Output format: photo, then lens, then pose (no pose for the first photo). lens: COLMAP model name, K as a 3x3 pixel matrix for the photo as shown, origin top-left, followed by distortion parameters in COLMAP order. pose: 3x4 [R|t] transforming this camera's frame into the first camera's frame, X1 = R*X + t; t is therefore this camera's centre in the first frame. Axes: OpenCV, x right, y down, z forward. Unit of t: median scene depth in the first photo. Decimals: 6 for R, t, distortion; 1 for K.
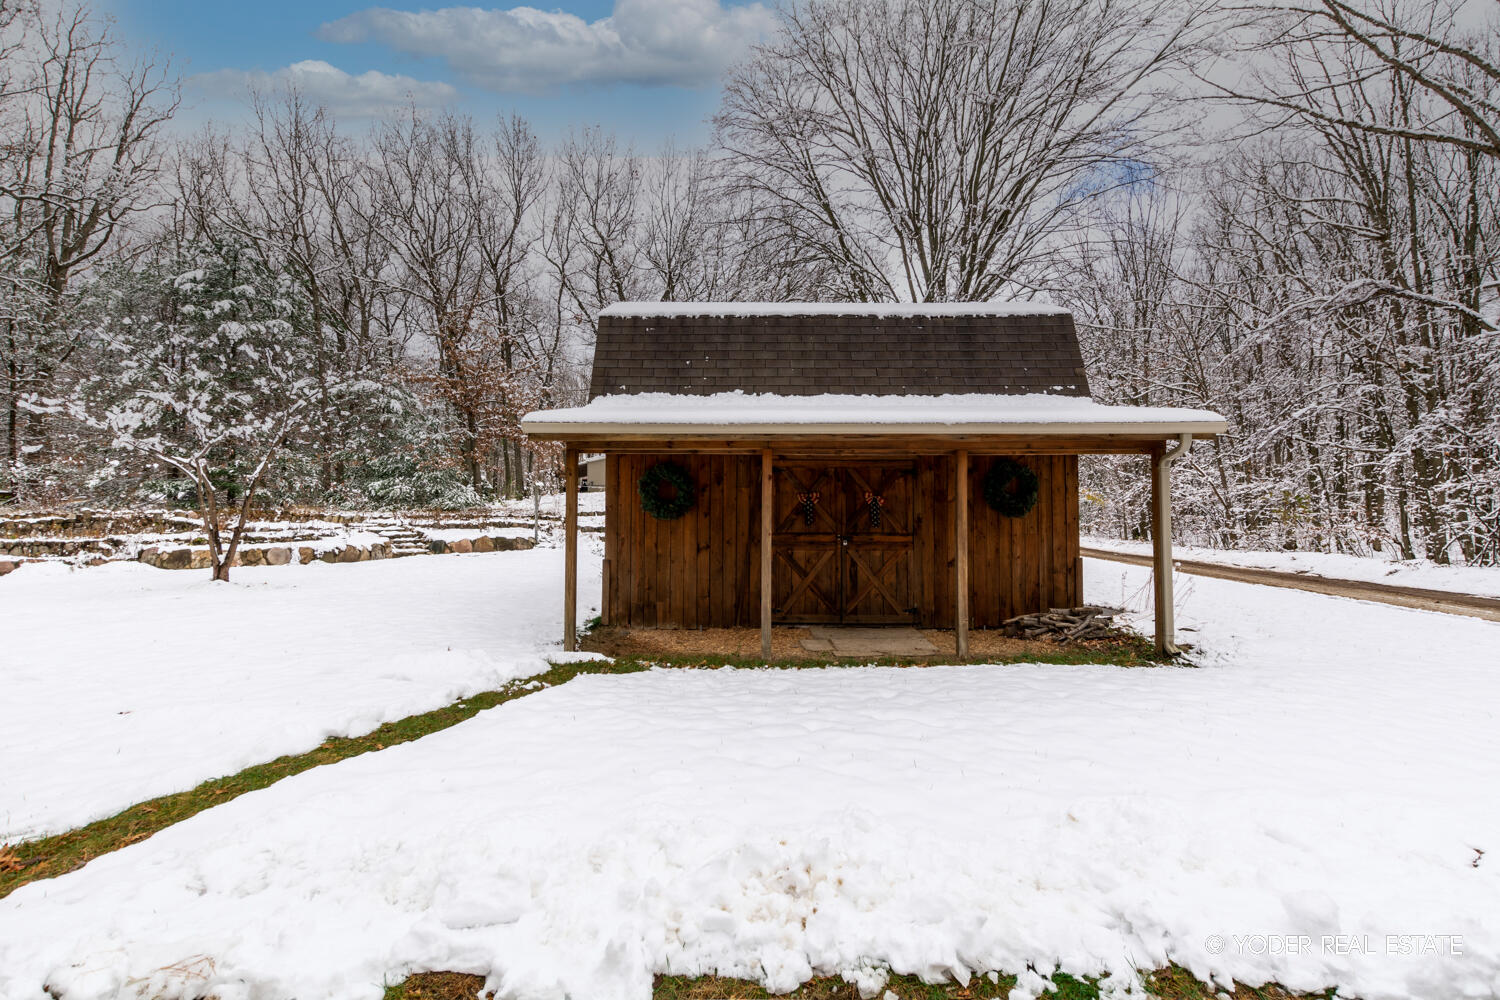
lens RADIAL K [[644.8, 0, 748.0], [0, 644.8, 502.8], [0, 0, 1]] dist [0.007807, -0.004039]
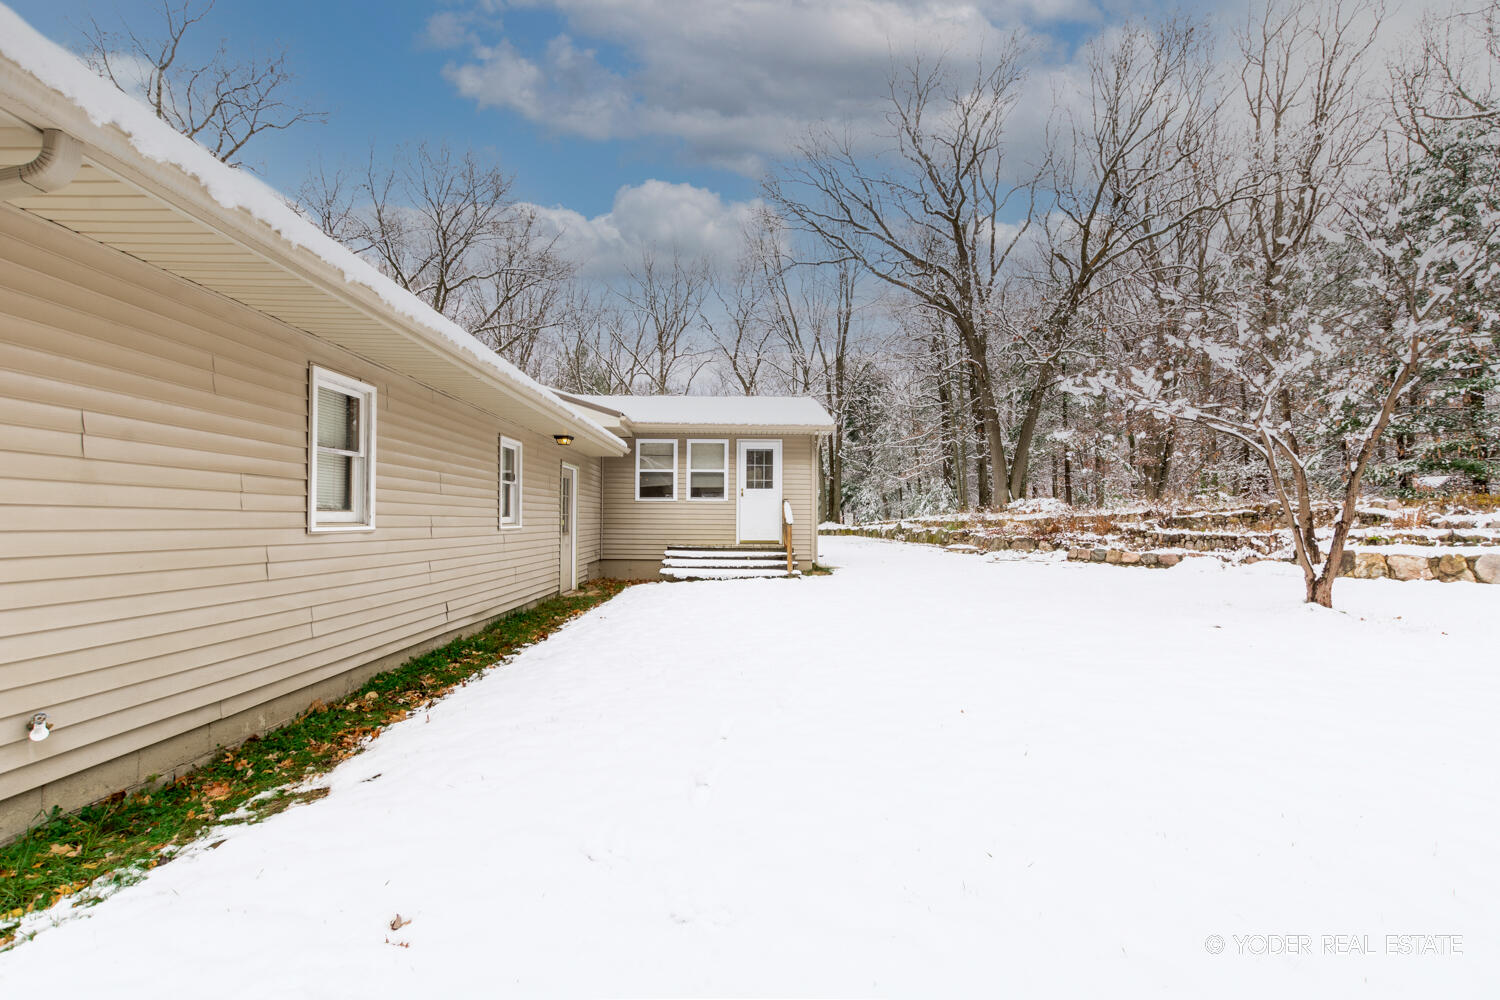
lens RADIAL K [[644.8, 0, 753.7], [0, 644.8, 502.6], [0, 0, 1]] dist [0.007807, -0.004039]
pose [[0.004723, -0.025538, -0.999663, -0.114079], [0.037034, 0.998993, -0.025346, 0.009477], [0.999303, -0.036902, 0.005664, 0.296997]]
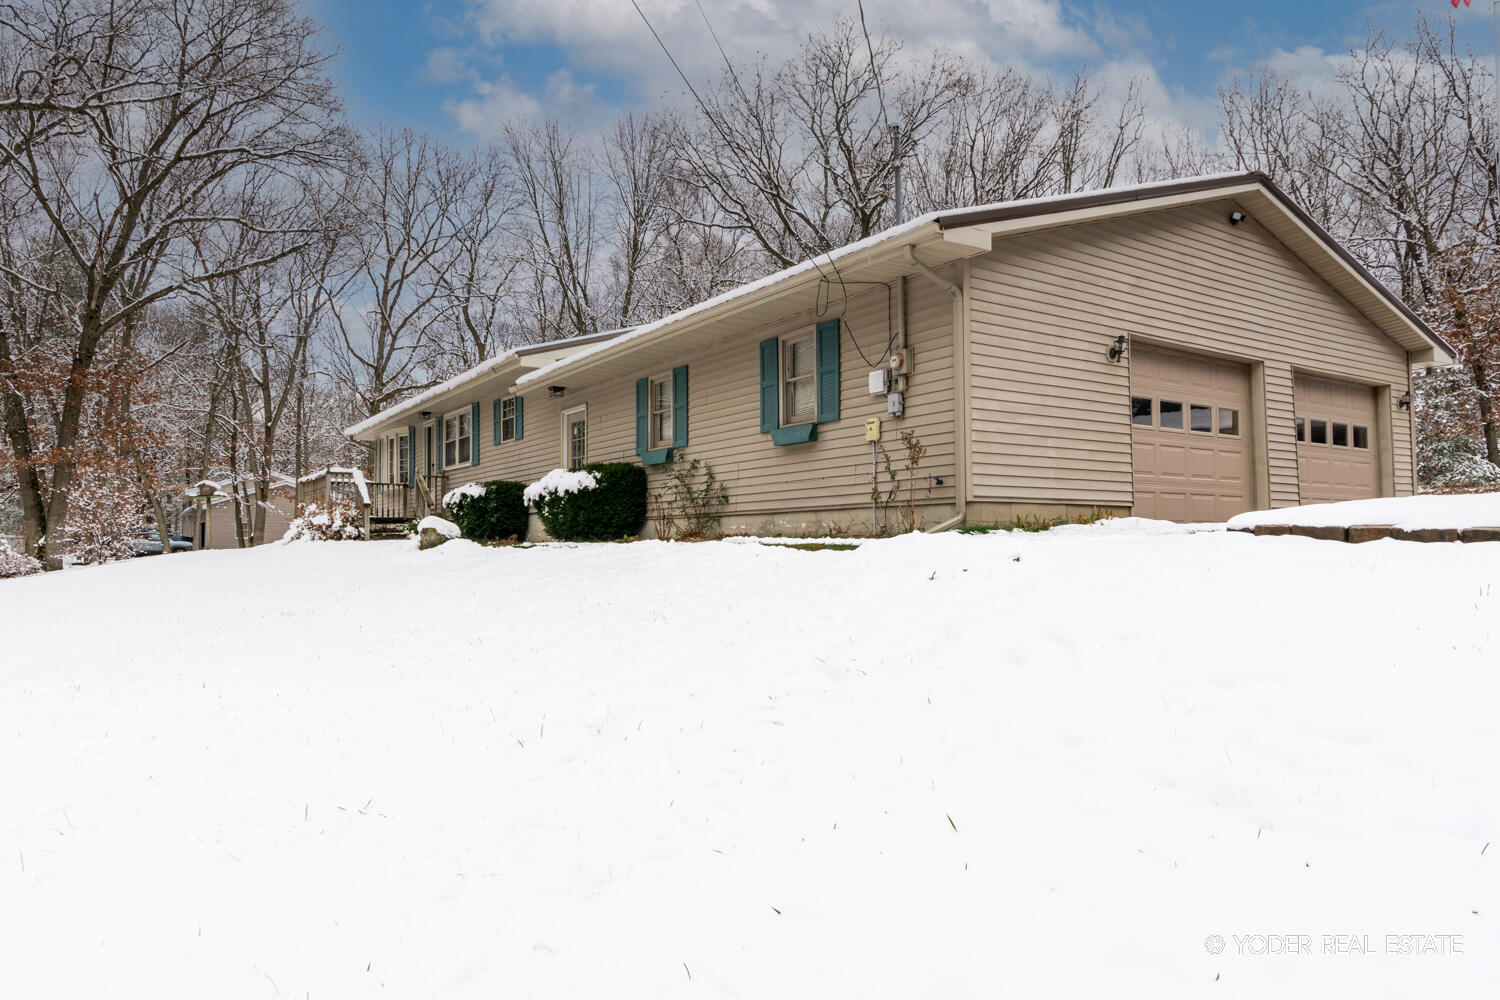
lens RADIAL K [[962.7, 0, 751.1], [0, 962.7, 499.6], [0, 0, 1]] dist [-0.003263, -0.004141]
pose [[0.539658, -0.041486, -0.840862, 0.158656], [0.034979, 0.999028, -0.026840, 0.052477], [0.841158, -0.014928, 0.540584, -0.809440]]
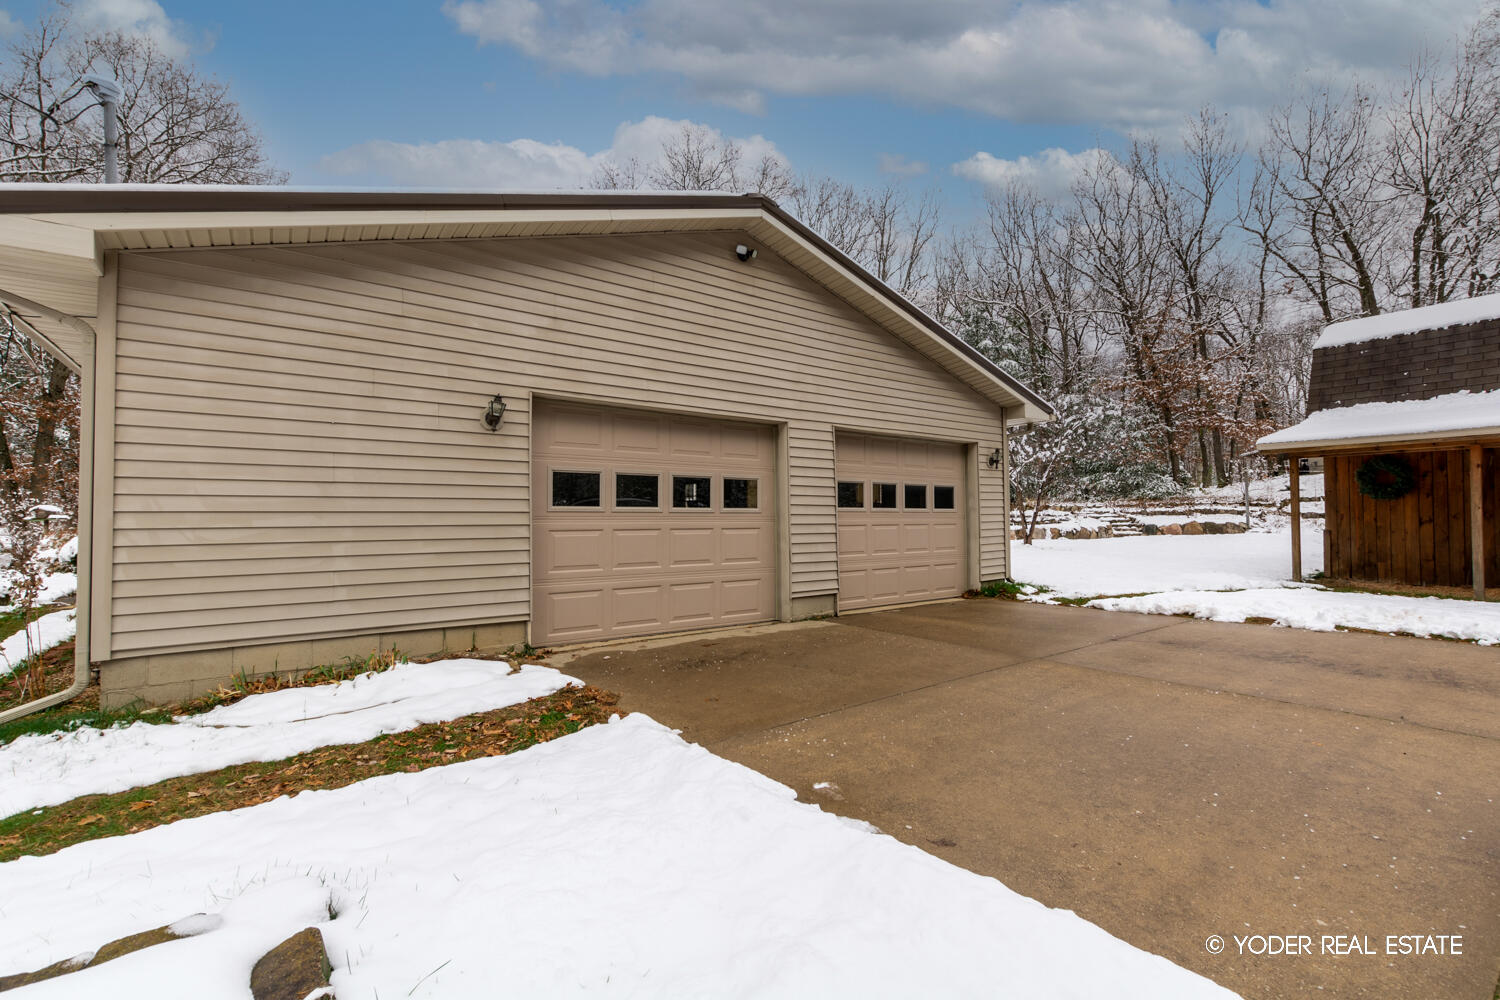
lens RADIAL K [[644.8, 0, 753.1], [0, 644.8, 502.8], [0, 0, 1]] dist [0.007807, -0.004039]
pose [[0.577142, -0.023051, -0.816319, 0.093603], [0.034151, 0.999408, -0.004076, -0.002756], [0.815930, -0.025526, 0.577587, -0.366527]]
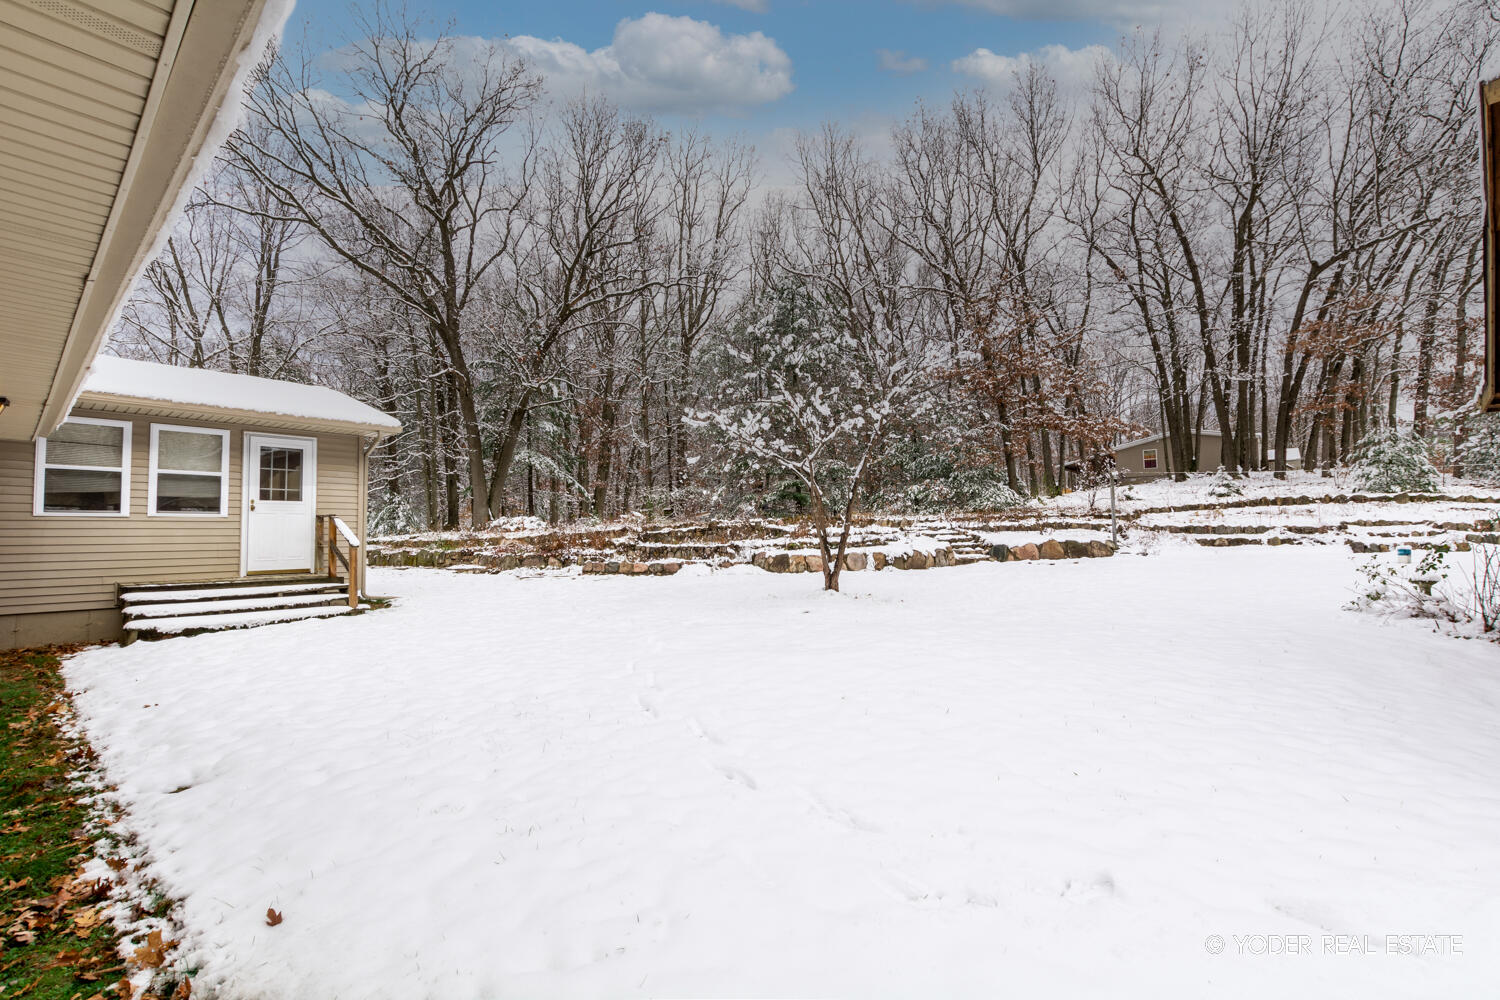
lens RADIAL K [[644.8, 0, 750.9], [0, 644.8, 502.9], [0, 0, 1]] dist [0.007807, -0.004039]
pose [[0.749699, -0.043463, -0.660350, -0.190845], [0.042024, 0.998954, -0.018038, 0.003650], [0.660443, -0.014227, 0.750741, 0.151452]]
